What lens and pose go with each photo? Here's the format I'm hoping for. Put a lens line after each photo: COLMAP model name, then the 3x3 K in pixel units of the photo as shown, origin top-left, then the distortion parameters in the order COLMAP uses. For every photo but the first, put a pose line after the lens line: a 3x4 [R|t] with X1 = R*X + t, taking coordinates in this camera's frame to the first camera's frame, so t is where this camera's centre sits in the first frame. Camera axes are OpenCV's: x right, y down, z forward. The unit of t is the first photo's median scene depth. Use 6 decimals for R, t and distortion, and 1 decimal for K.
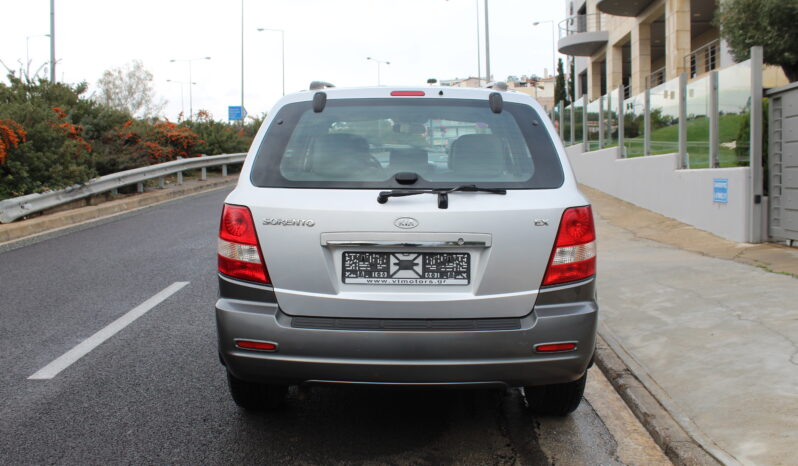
lens RADIAL K [[742.4, 0, 399.0], [0, 742.4, 233.0], [0, 0, 1]] dist [-0.173865, 0.186544]
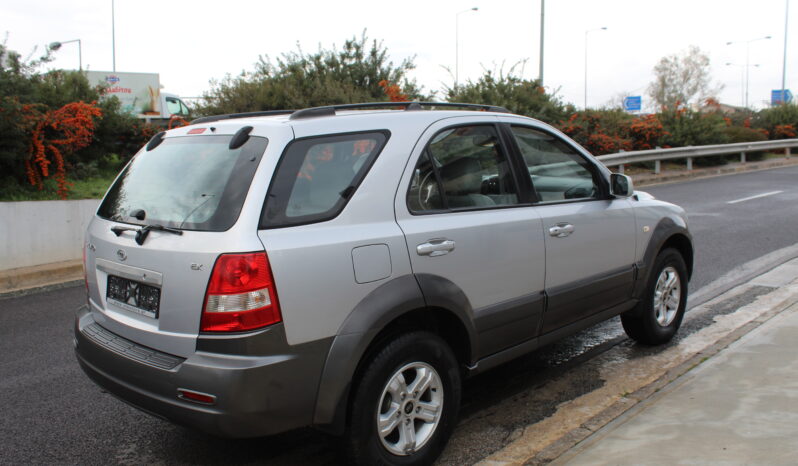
lens RADIAL K [[742.4, 0, 399.0], [0, 742.4, 233.0], [0, 0, 1]] dist [-0.173865, 0.186544]
pose [[0.739266, 0.064332, -0.670333, 0.129294], [-0.051369, 0.997913, 0.039119, -0.013711], [0.671451, 0.005515, 0.741028, 0.058354]]
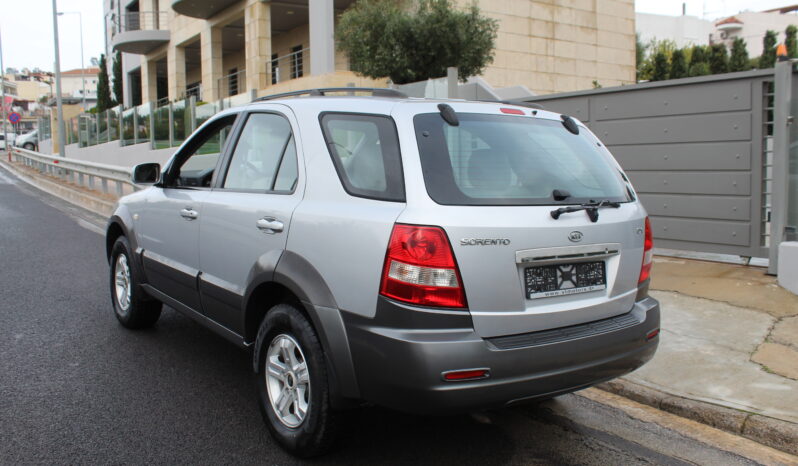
lens RADIAL K [[742.4, 0, 399.0], [0, 742.4, 233.0], [0, 0, 1]] dist [-0.173865, 0.186544]
pose [[0.804969, -0.044753, 0.591626, -0.101542], [0.044455, 0.998898, 0.015075, -0.005697], [-0.591649, 0.014165, 0.806071, 0.036591]]
